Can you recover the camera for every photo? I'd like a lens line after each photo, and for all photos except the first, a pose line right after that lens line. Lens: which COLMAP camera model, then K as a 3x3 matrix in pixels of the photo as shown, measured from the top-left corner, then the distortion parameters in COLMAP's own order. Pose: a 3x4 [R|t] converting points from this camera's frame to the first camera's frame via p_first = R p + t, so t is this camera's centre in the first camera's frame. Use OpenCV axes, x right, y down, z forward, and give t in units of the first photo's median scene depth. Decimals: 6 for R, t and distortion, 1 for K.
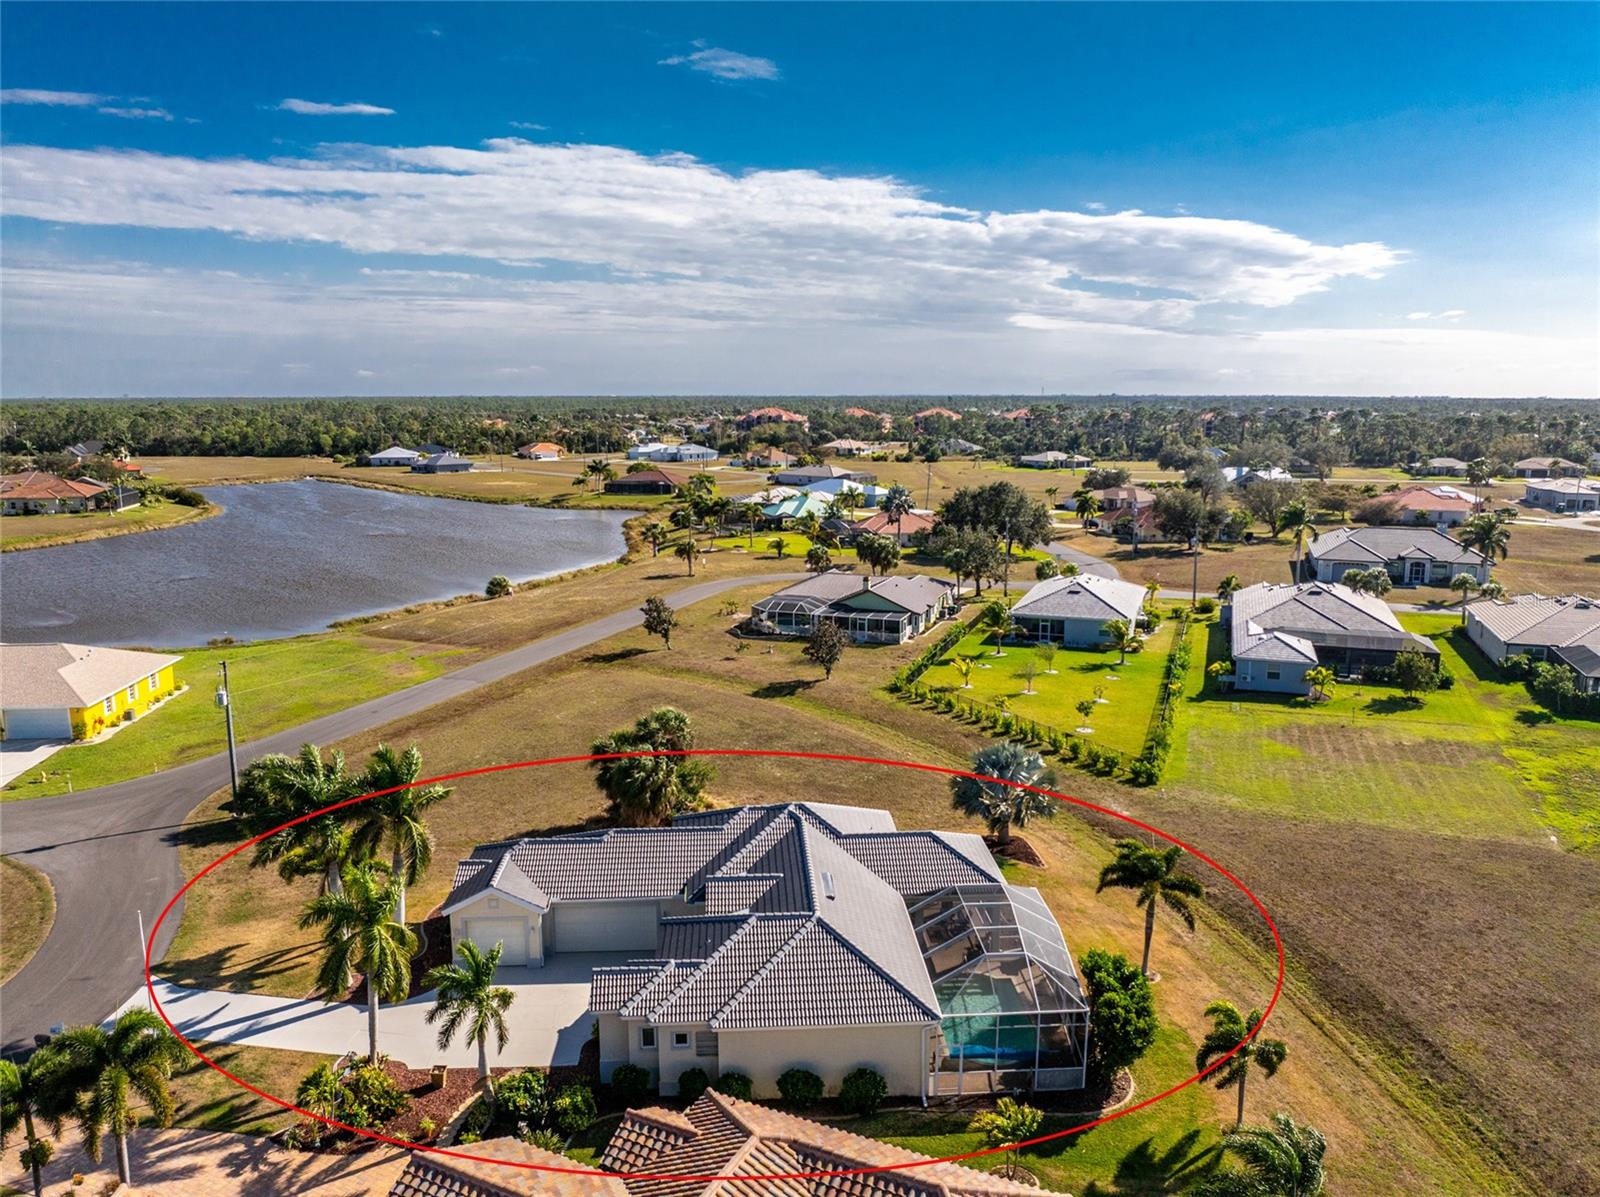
lens RADIAL K [[1105.0, 0, 800.0], [0, 1105.0, 598.5], [0, 0, 1]] dist [-0.064364, 0.006581]
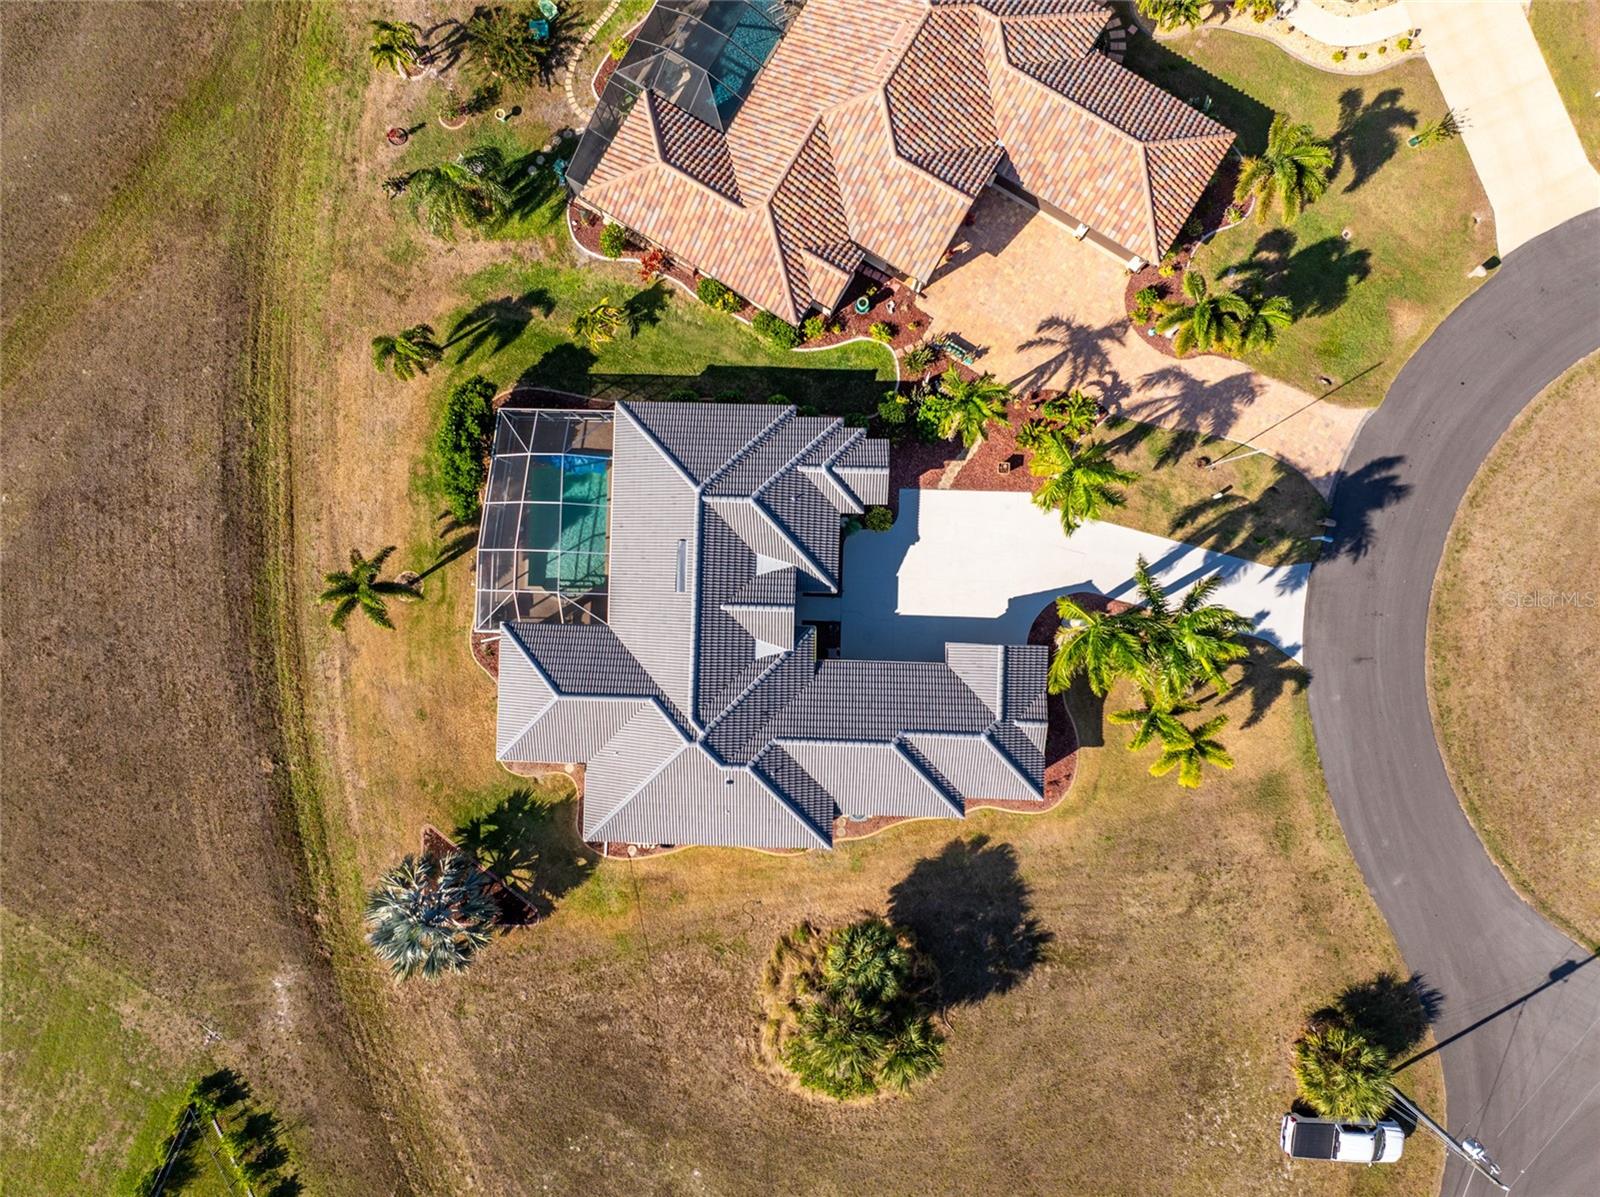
lens RADIAL K [[1105.0, 0, 800.0], [0, 1105.0, 598.5], [0, 0, 1]] dist [-0.064364, 0.006581]
pose [[-0.996066, -0.088343, 0.006862, -0.074079], [0.021830, -0.169606, 0.985270, -0.595527], [-0.085878, 0.981544, 0.170868, 0.624397]]
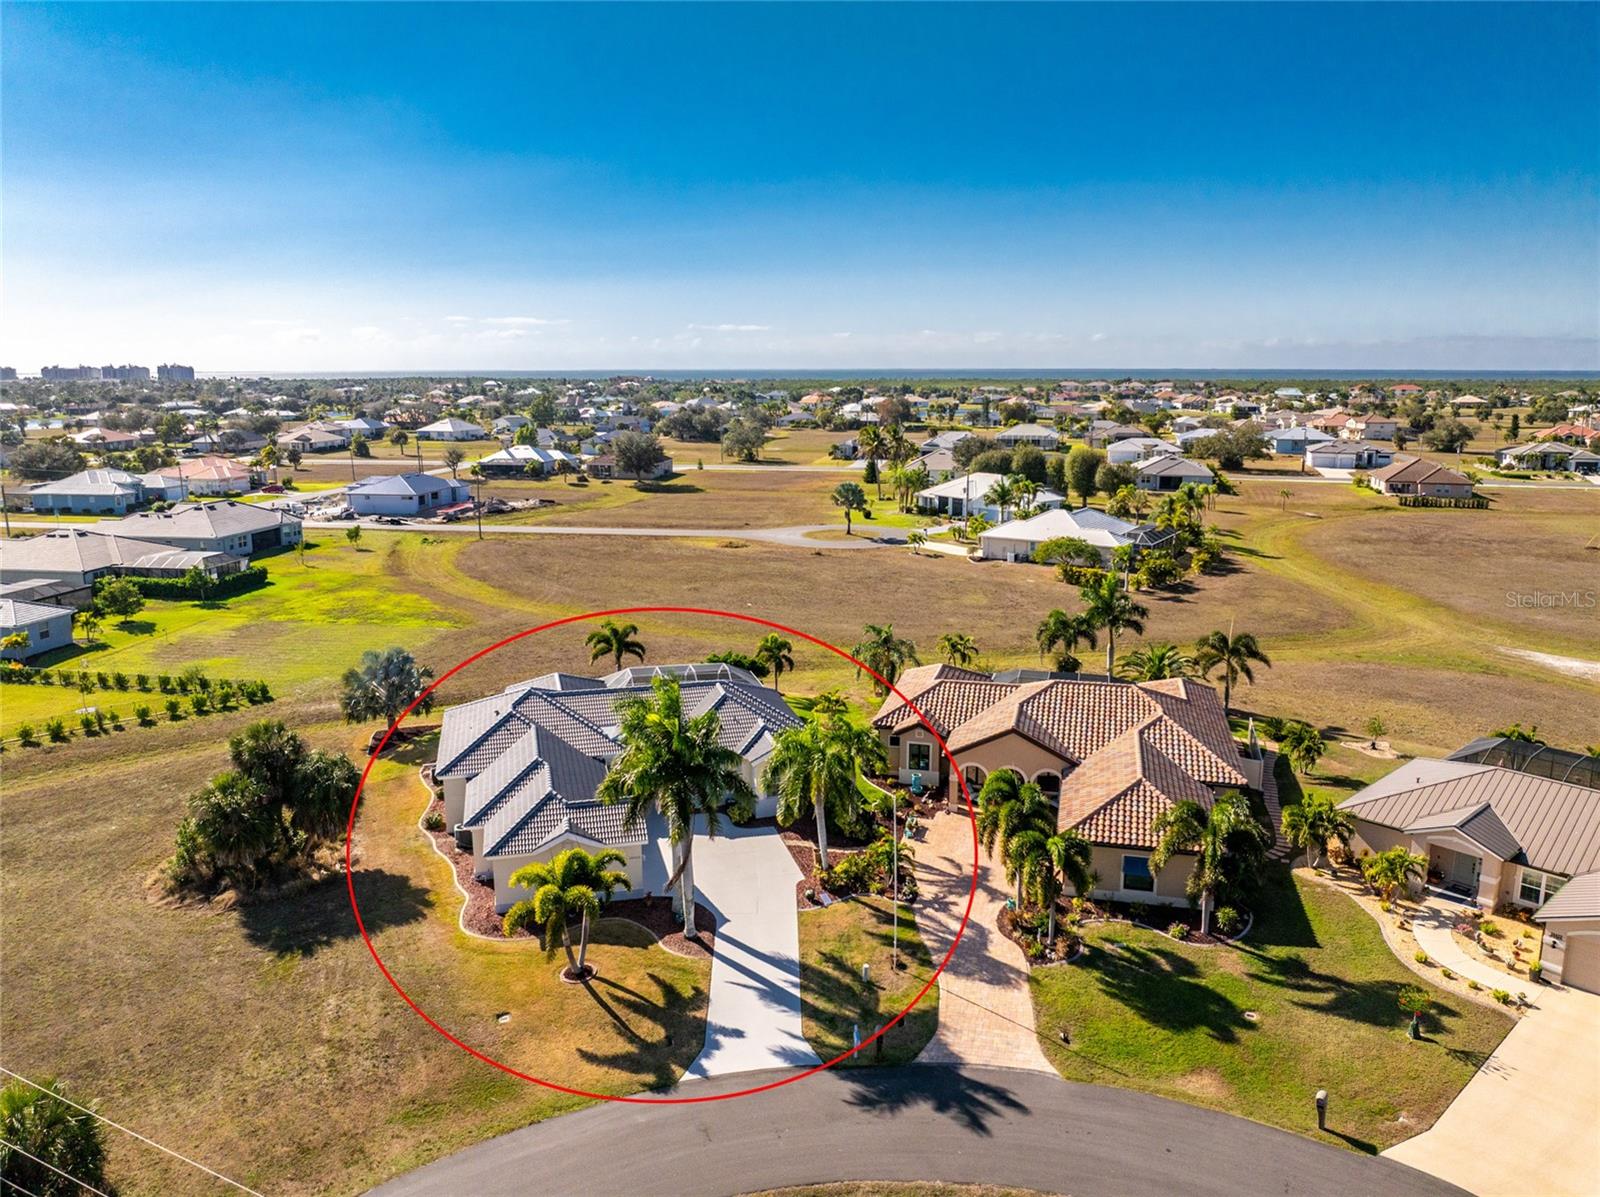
lens RADIAL K [[1105.0, 0, 800.0], [0, 1105.0, 598.5], [0, 0, 1]] dist [-0.064364, 0.006581]
pose [[-0.198609, -0.224570, 0.954004, -1.012234], [0.159375, 0.953038, 0.257522, -0.134243], [-0.967034, 0.203191, -0.153491, 0.766607]]
